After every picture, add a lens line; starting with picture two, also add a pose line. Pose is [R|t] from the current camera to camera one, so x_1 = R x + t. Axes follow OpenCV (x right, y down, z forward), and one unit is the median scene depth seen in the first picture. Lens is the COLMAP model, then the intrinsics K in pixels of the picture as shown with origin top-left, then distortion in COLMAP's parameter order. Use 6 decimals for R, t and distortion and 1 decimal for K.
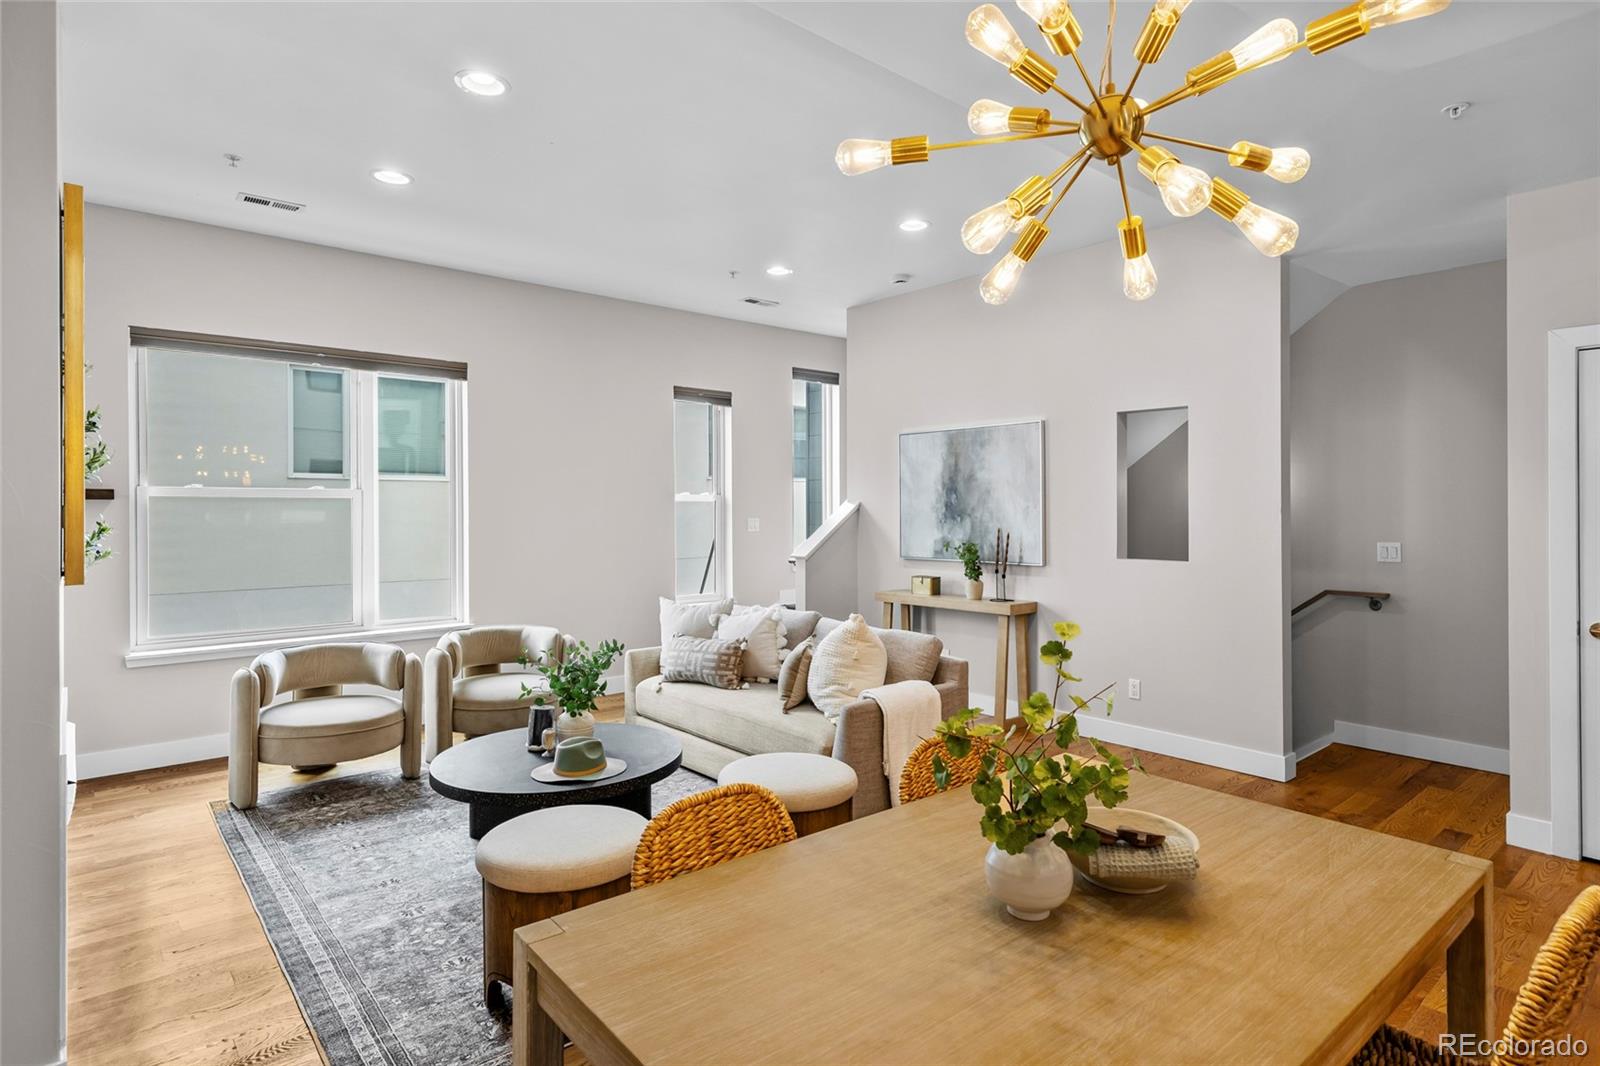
lens RADIAL K [[850.2, 0, 801.0], [0, 850.2, 517.0], [0, 0, 1]] dist [0.014452, -0.000106]
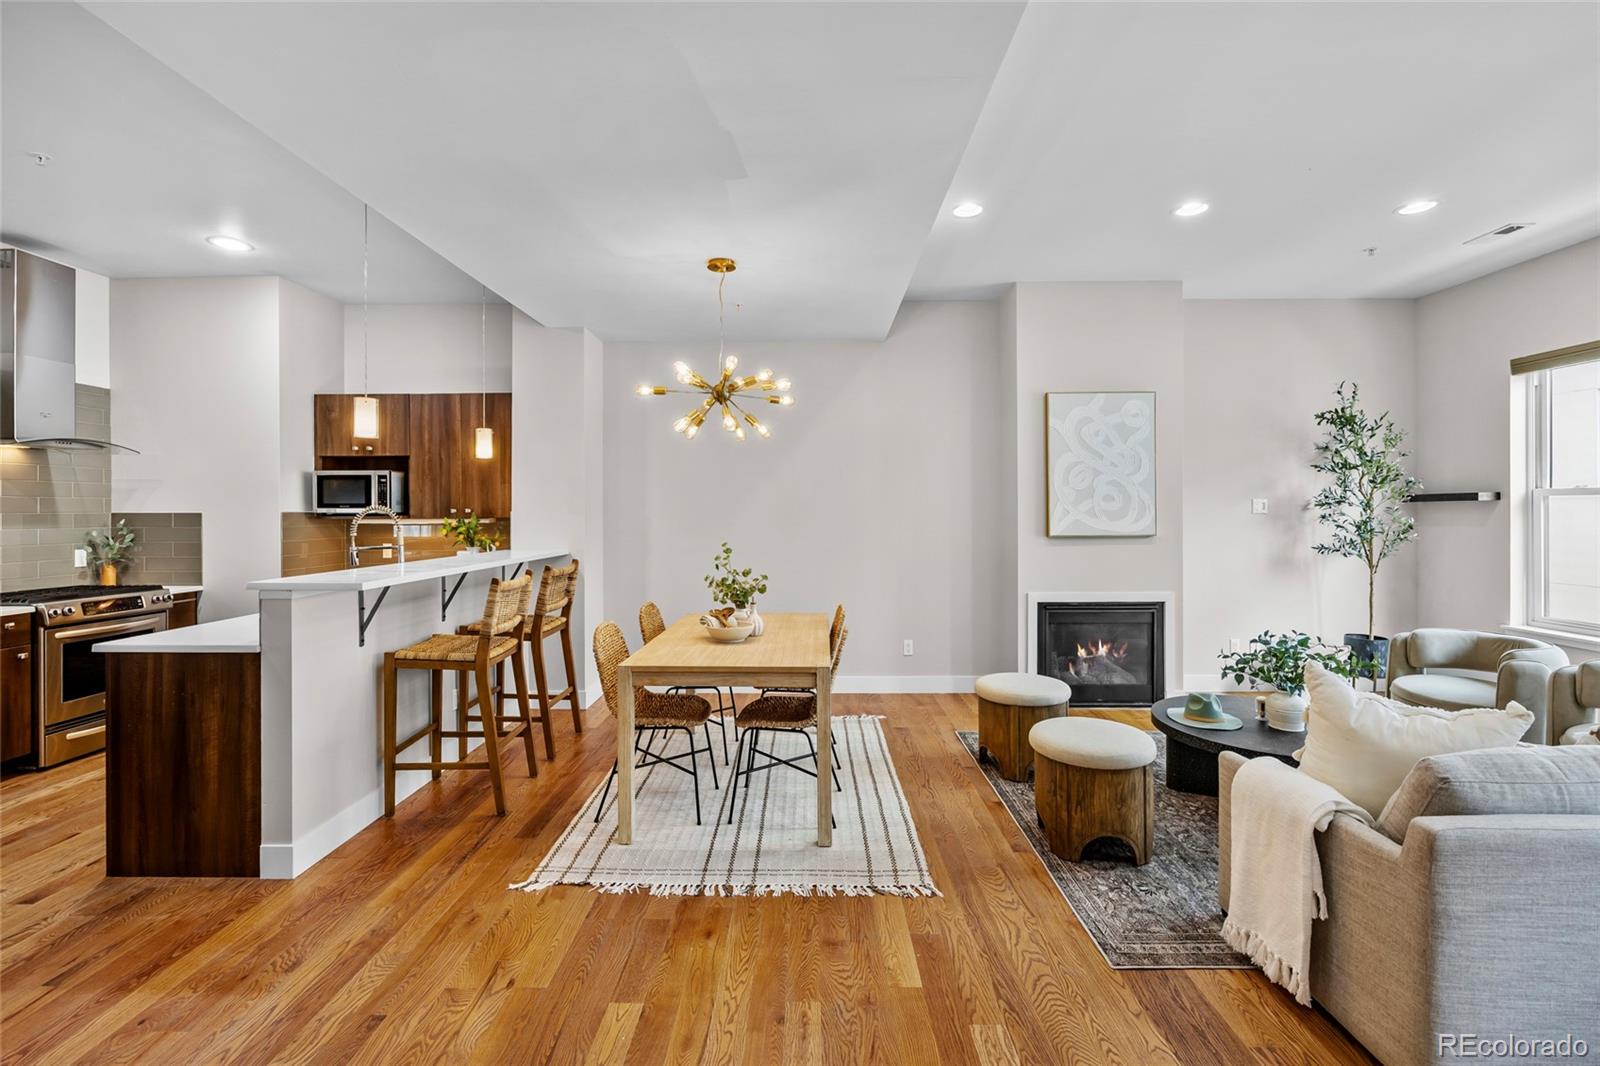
lens RADIAL K [[688.4, 0, 800.0], [0, 688.4, 514.8], [0, 0, 1]] dist [-0.003936, 0.000122]
pose [[-0.665964, 0.006119, -0.745959, 0.550293], [-0.001148, 0.999957, 0.009228, -0.005862], [0.745983, 0.007002, -0.665928, 0.765869]]
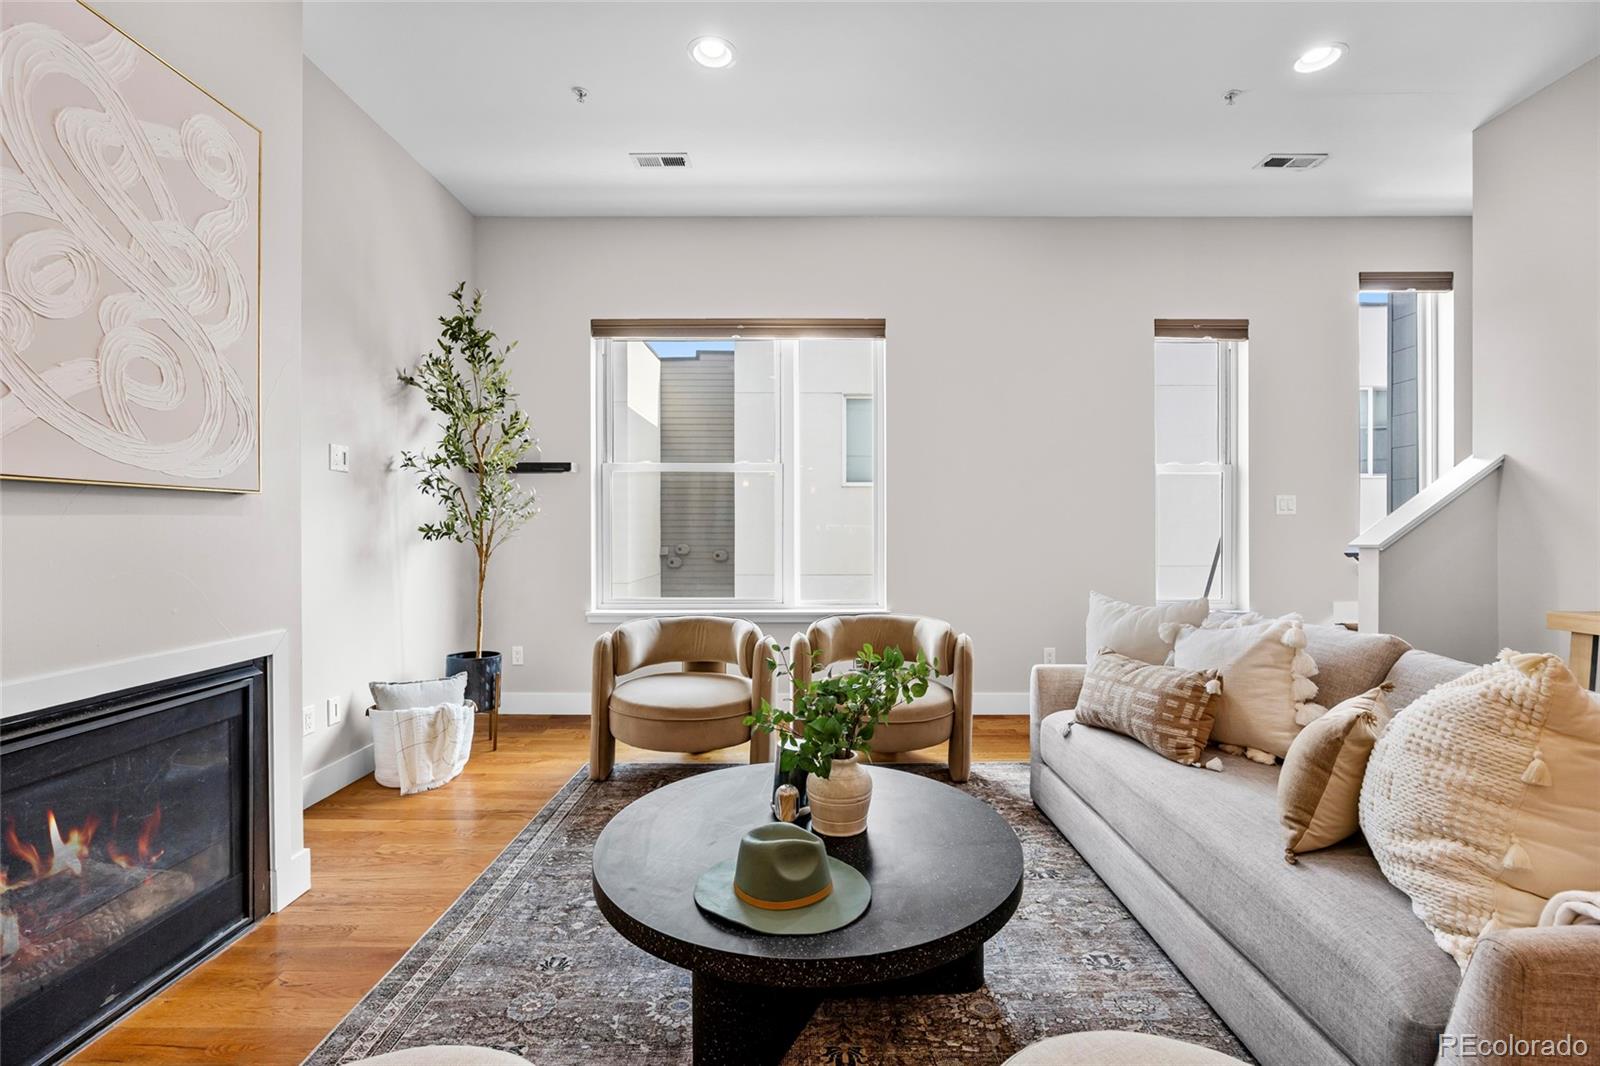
lens RADIAL K [[684.8, 0, 800.0], [0, 684.8, 533.0], [0, 0, 1]] dist [-0.007001, 0.000630]
pose [[0.755445, 0.004290, -0.655198, 0.014128], [-0.006230, 0.999980, -0.000637, 0.048765], [0.655182, 0.004563, 0.755457, 0.429847]]
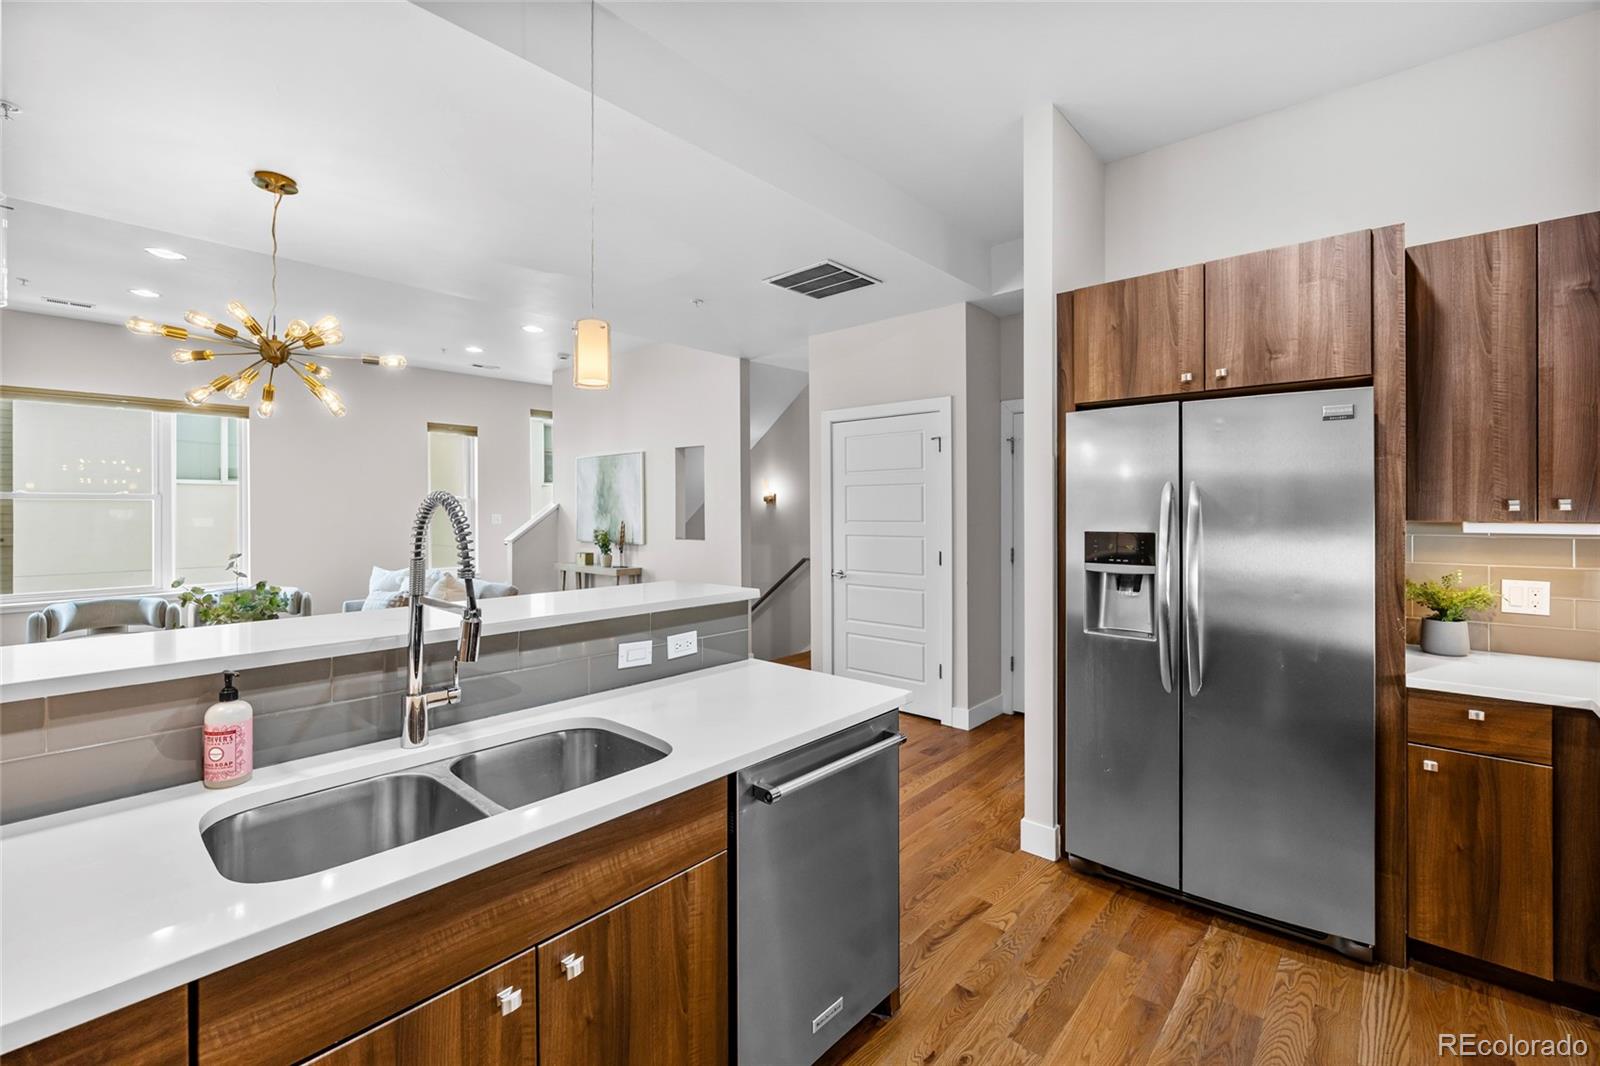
lens RADIAL K [[688.4, 0, 800.0], [0, 688.4, 514.8], [0, 0, 1]] dist [-0.003936, 0.000122]
pose [[0.991151, 0.000223, 0.132737, 0.409216], [-0.000150, 1.000000, -0.000554, 0.003475], [-0.132737, 0.000530, 0.991151, -0.297555]]
